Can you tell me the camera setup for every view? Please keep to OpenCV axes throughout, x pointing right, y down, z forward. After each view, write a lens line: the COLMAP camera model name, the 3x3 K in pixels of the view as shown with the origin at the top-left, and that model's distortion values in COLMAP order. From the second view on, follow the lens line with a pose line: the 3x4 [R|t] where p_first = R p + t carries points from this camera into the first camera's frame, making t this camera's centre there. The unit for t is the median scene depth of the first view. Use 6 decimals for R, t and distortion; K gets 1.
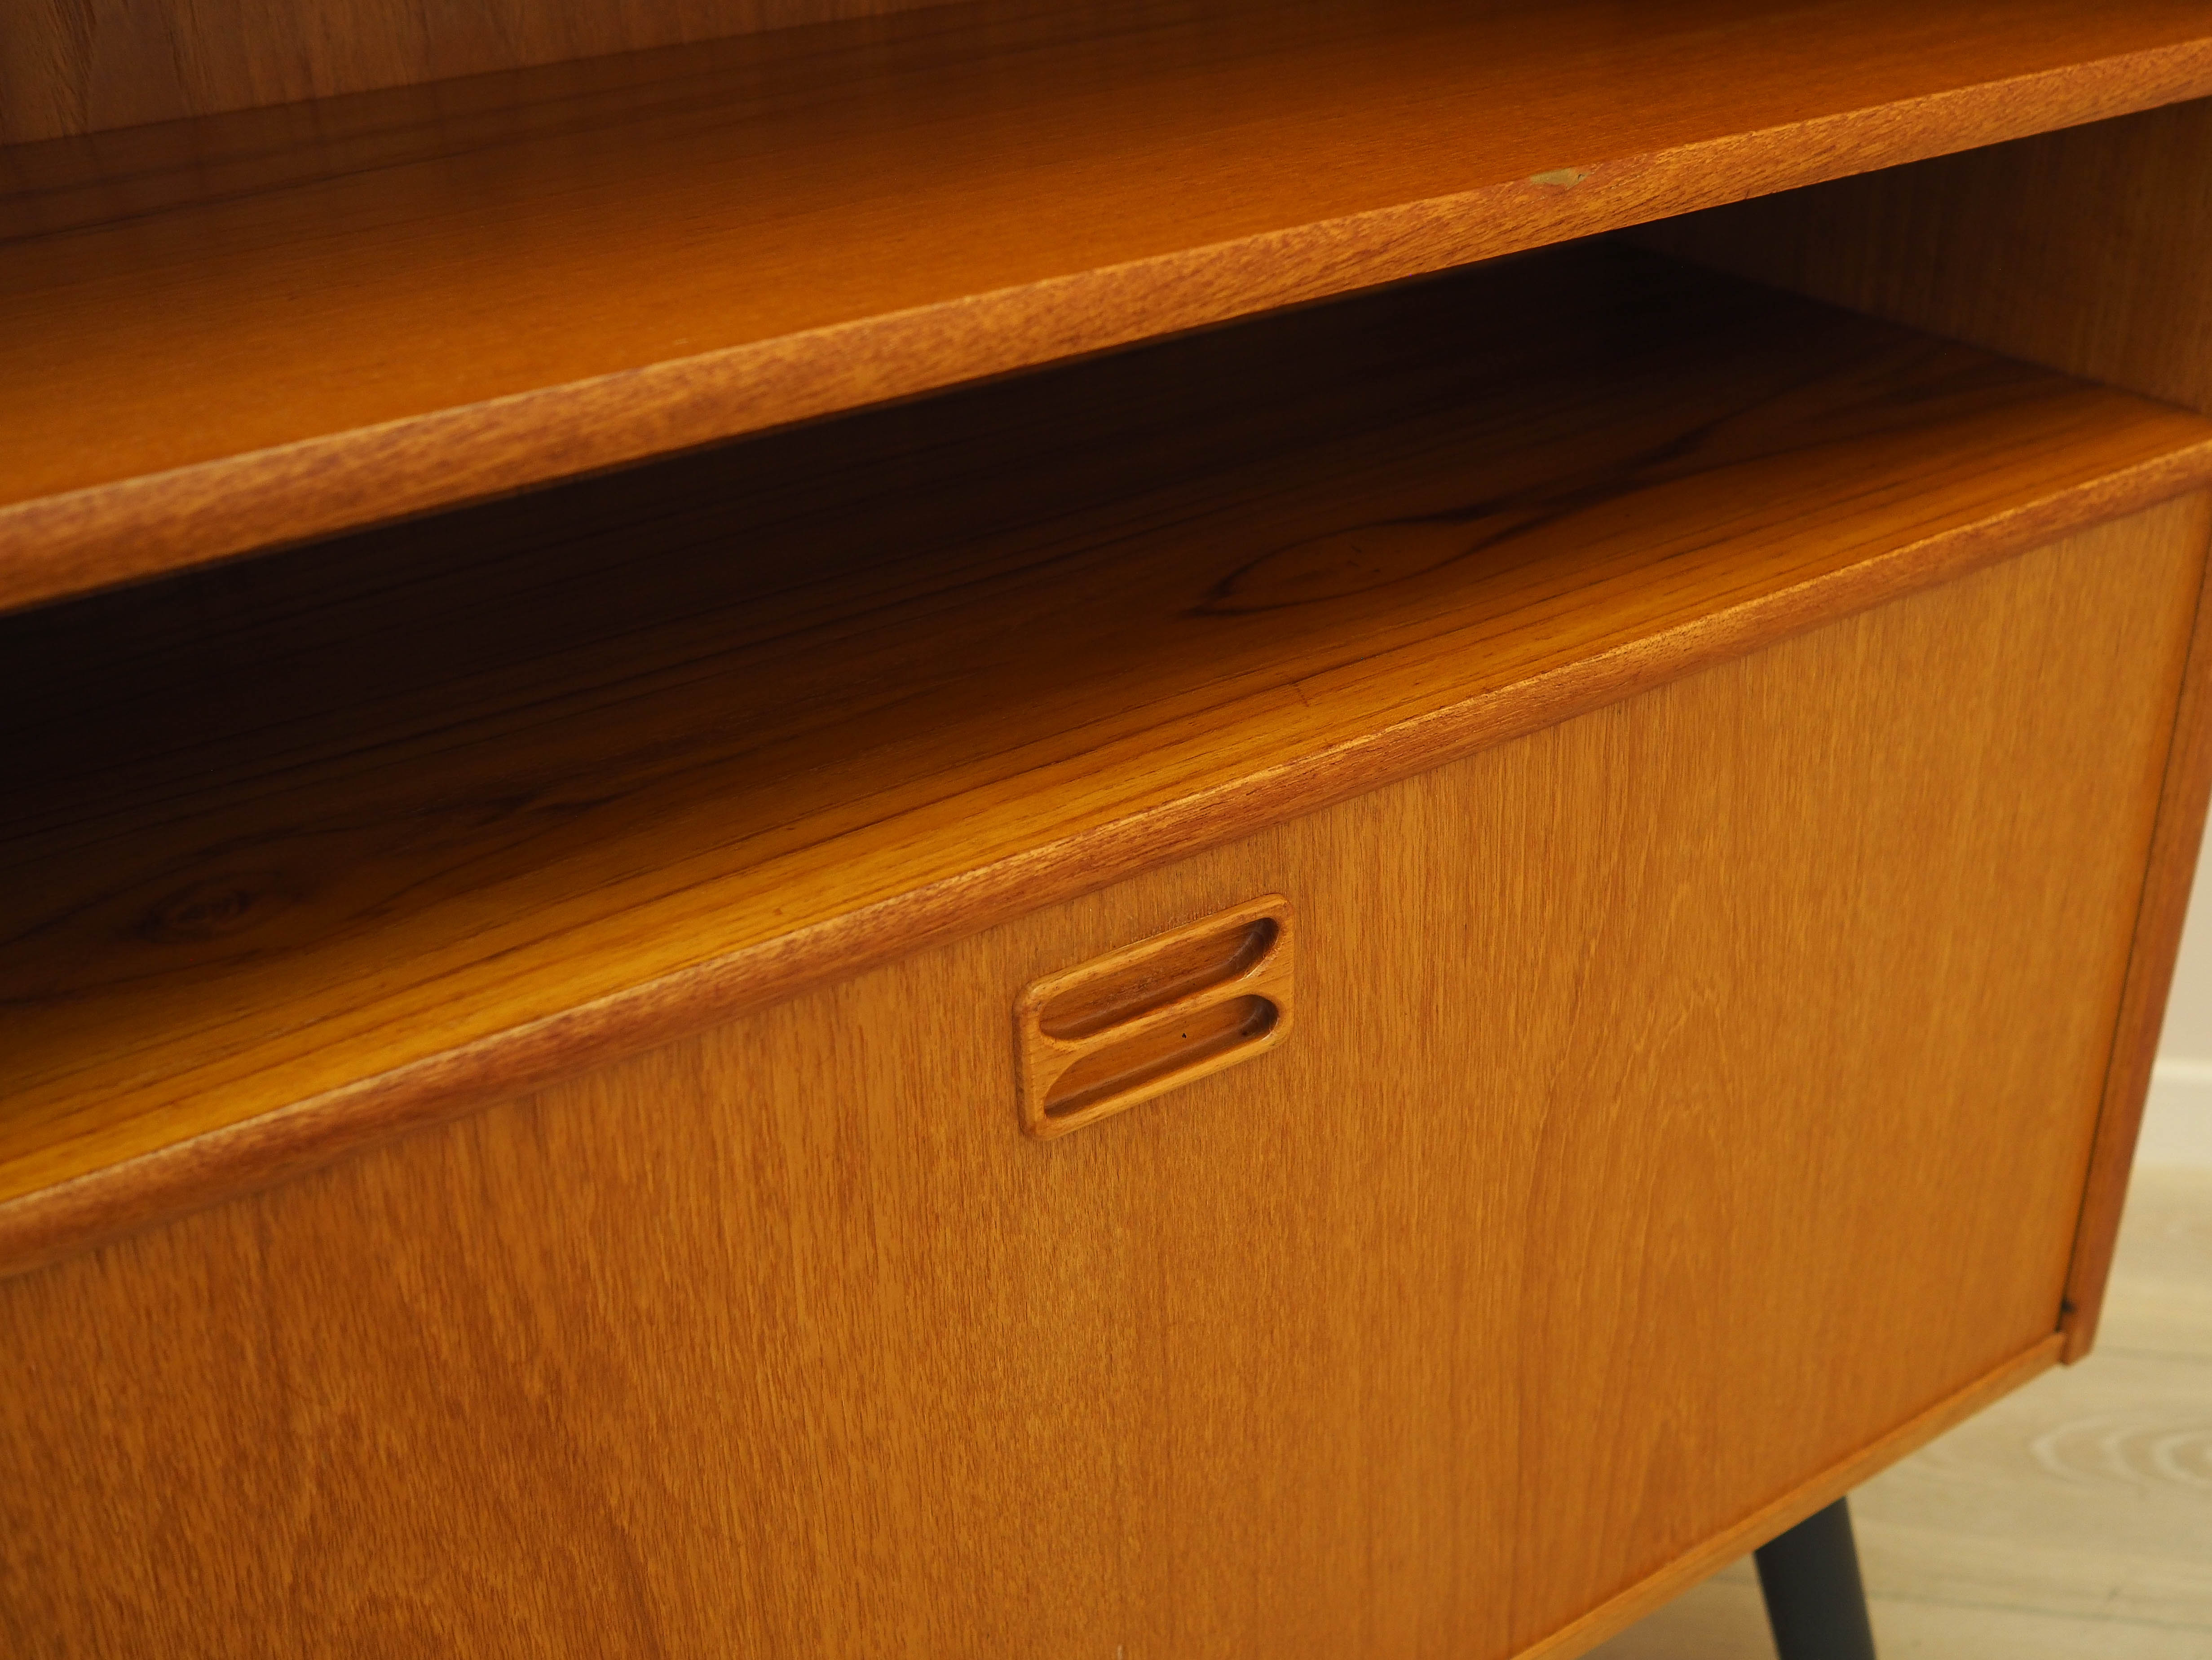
lens RADIAL K [[2321.3, 0, 1126.3], [0, 2321.3, 804.5], [0, 0, 1]] dist [-0.032508, 0.017659]
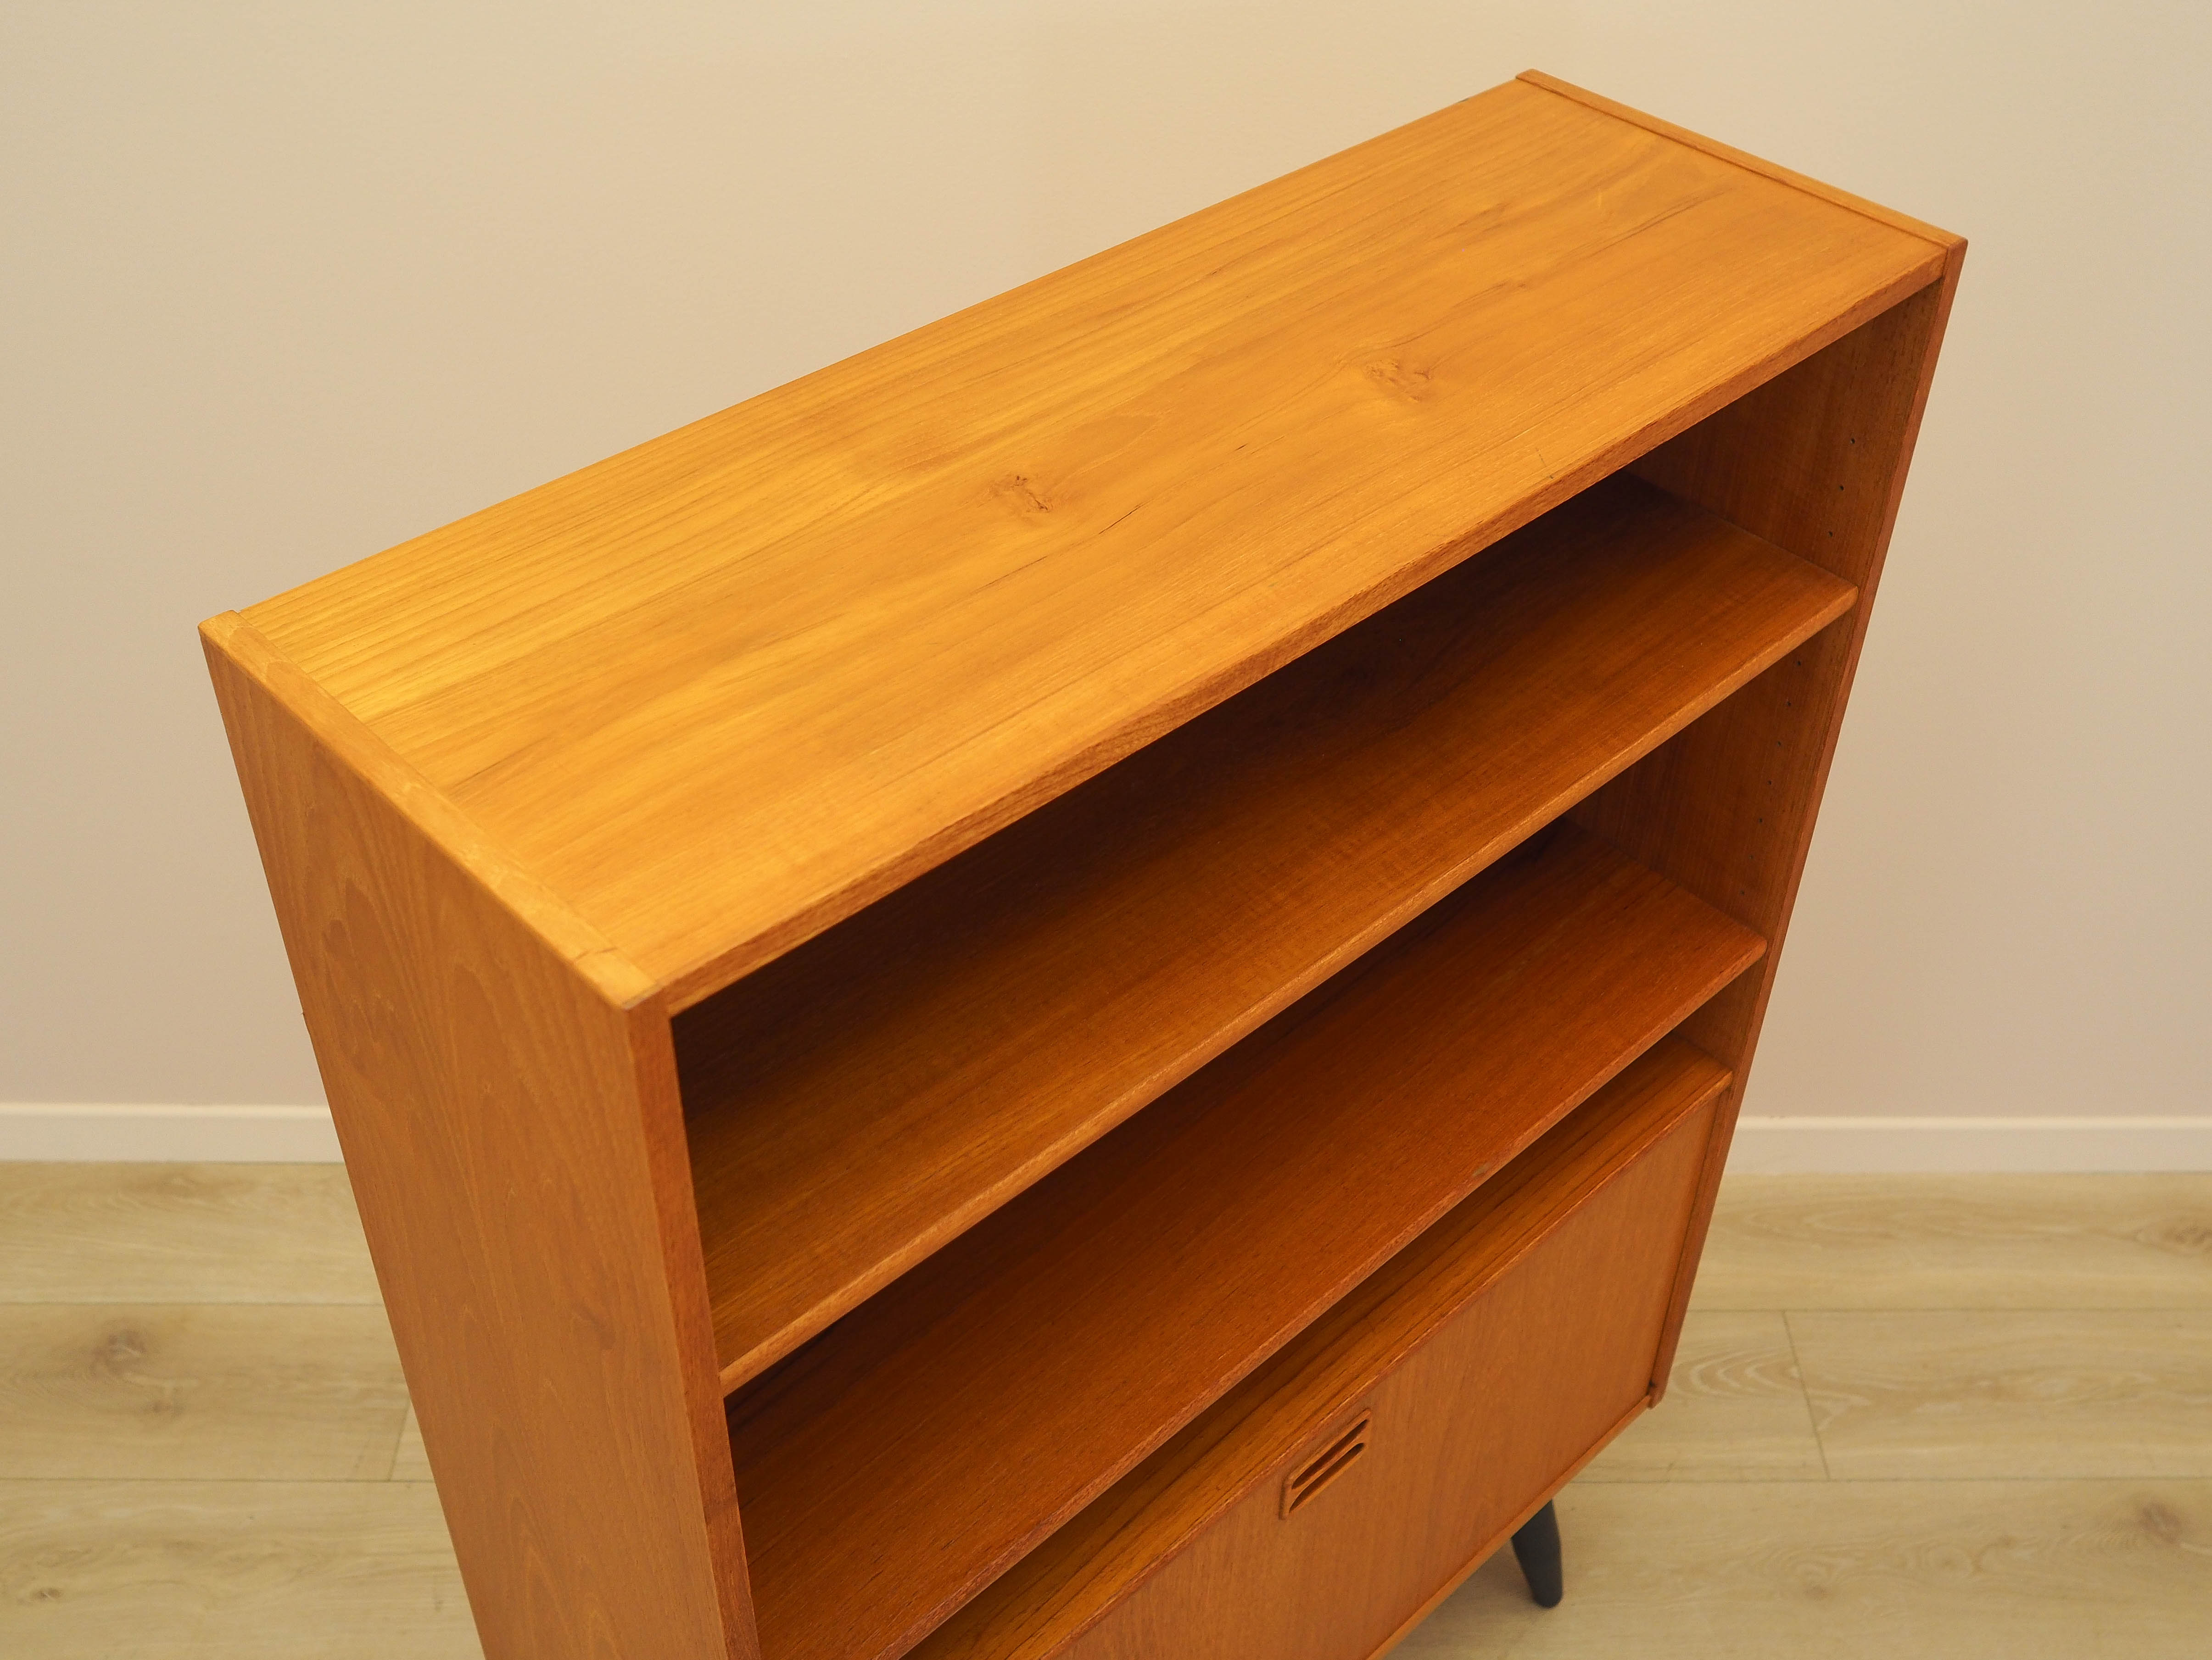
lens RADIAL K [[2364.7, 0, 1173.7], [0, 2364.7, 789.8], [0, 0, 1]] dist [-0.027181, 0.033622]
pose [[0.977094, -0.075994, 0.198775, -0.575540], [0.038751, 0.981985, 0.184941, -1.061854], [-0.209249, -0.173002, 0.962437, -1.254631]]
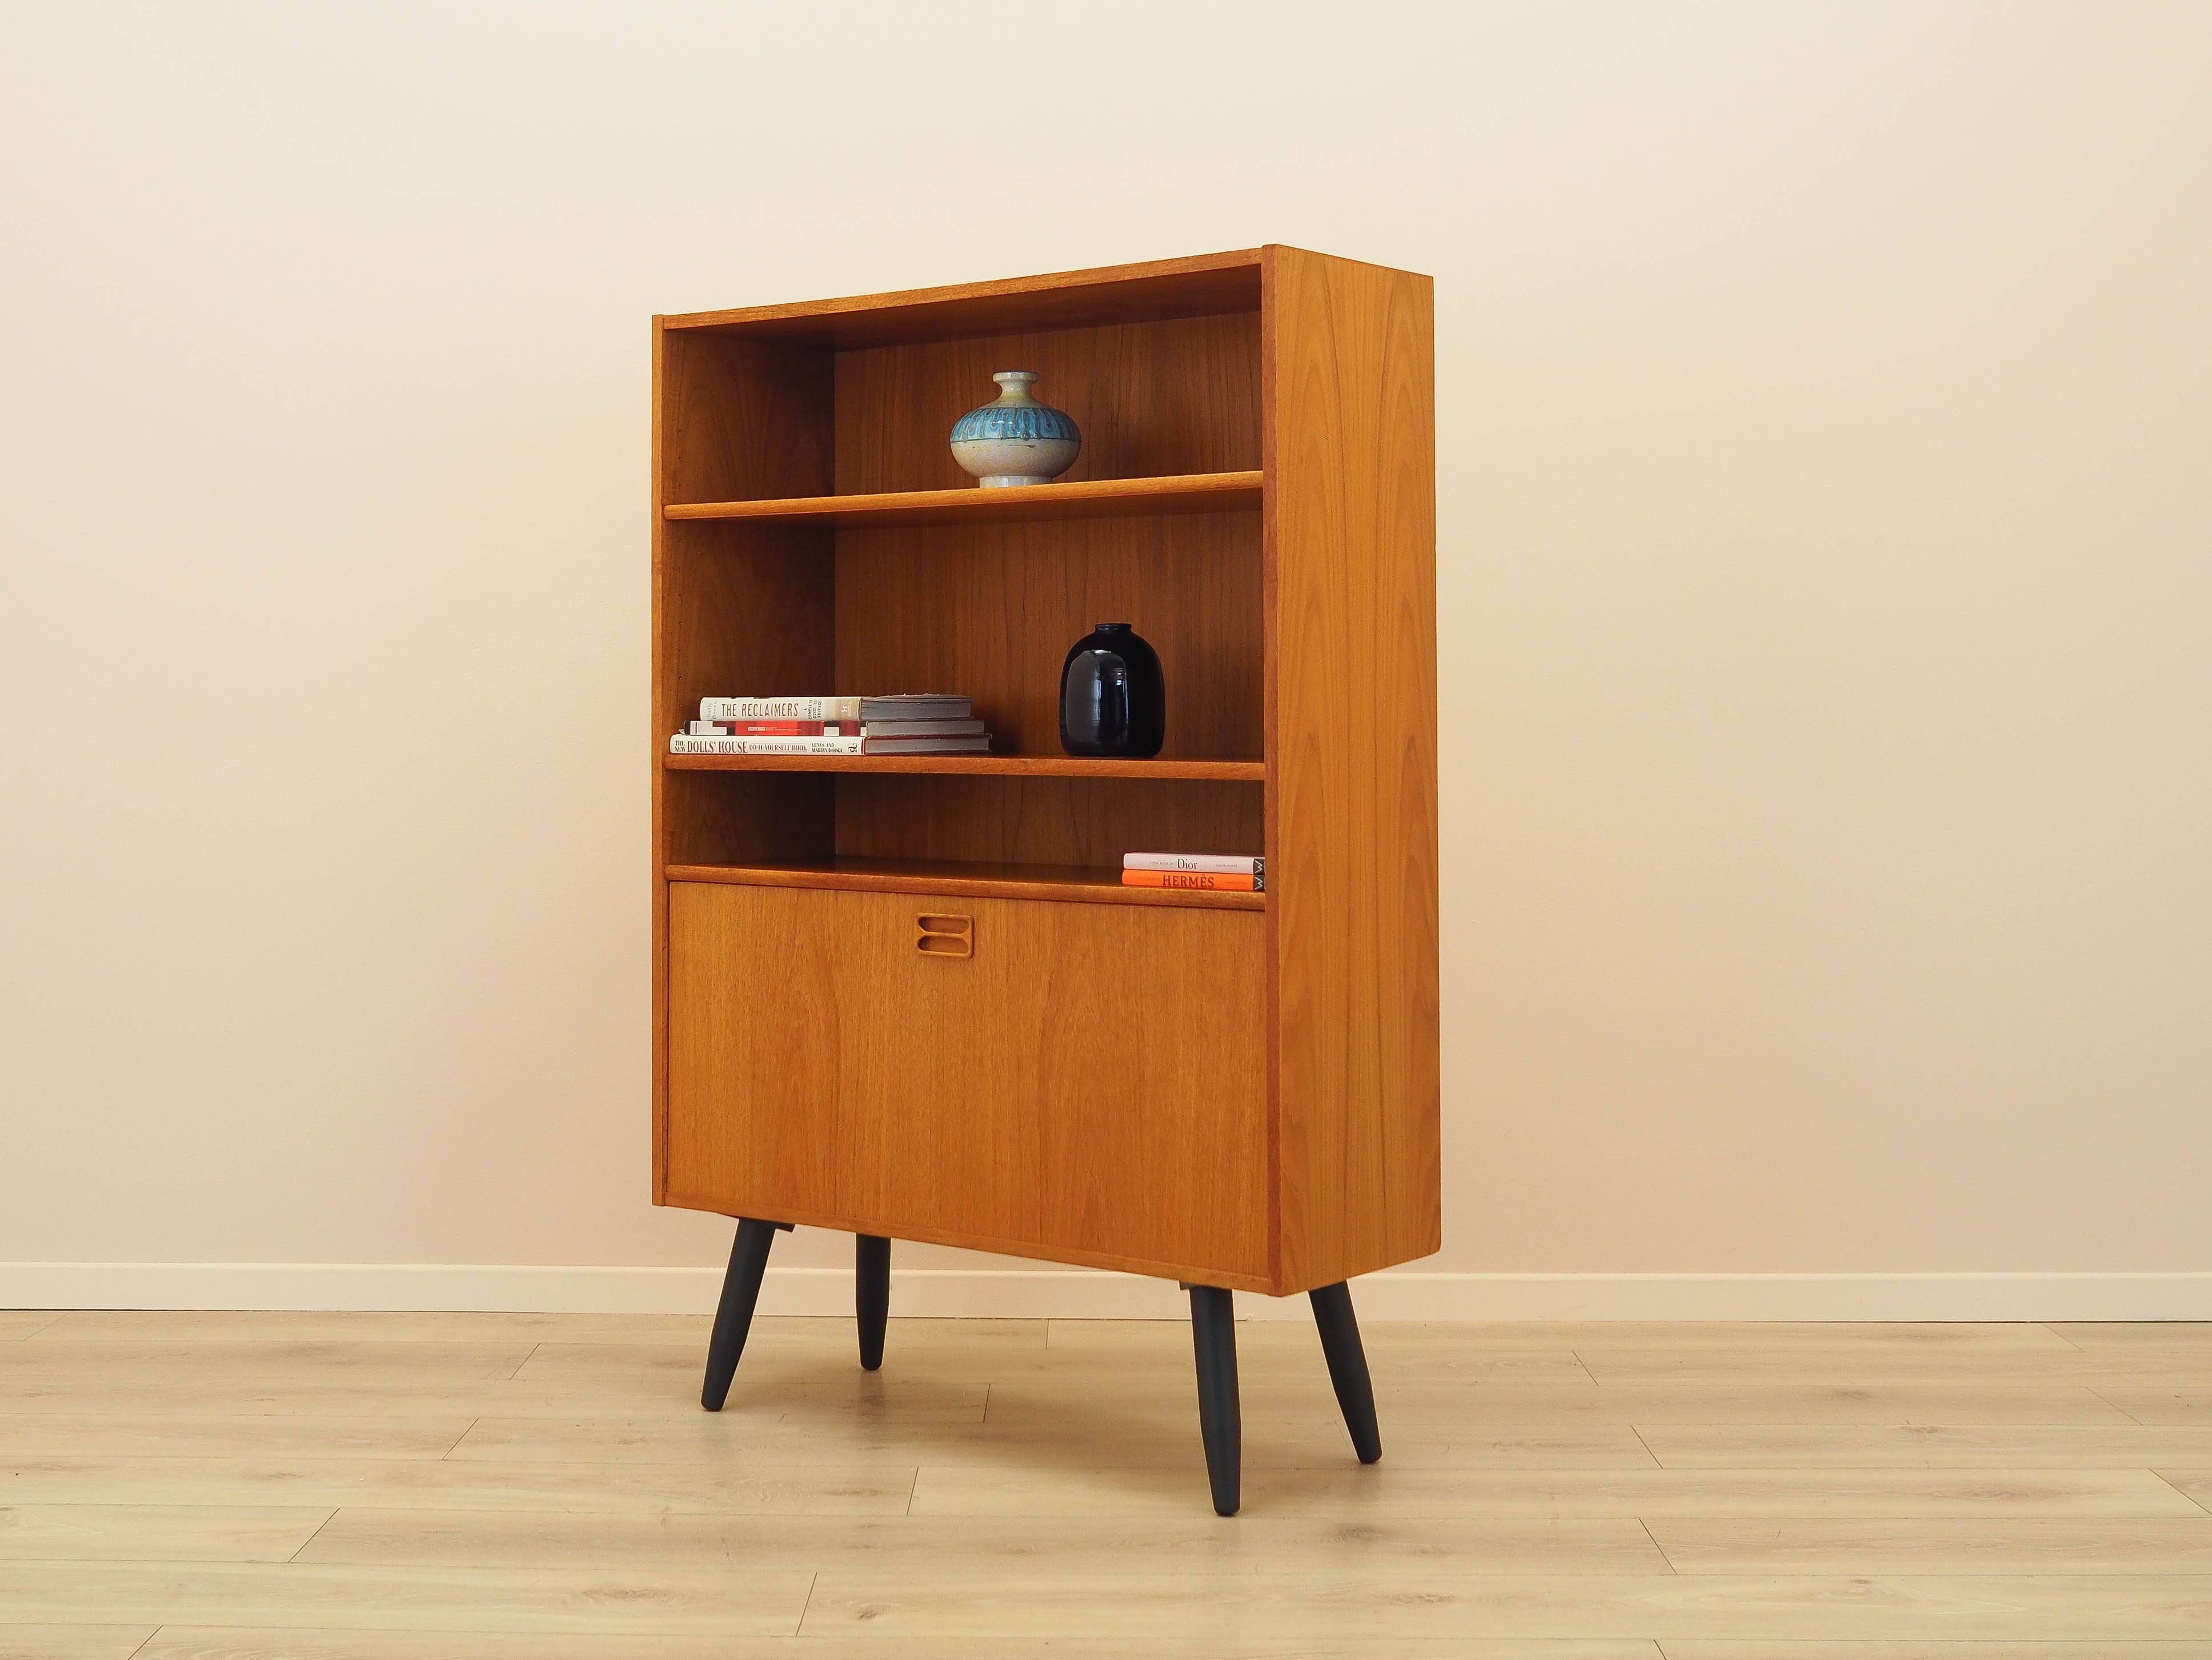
lens RADIAL K [[3020.2, 0, 1106.0], [0, 3020.2, 689.7], [0, 0, 1]] dist [-0.011519, -0.003220]
pose [[0.336953, 0.030709, -0.941021, 5.123383], [-0.463443, 0.875413, -0.137378, 0.307635], [0.819563, 0.482399, 0.309205, -0.674805]]
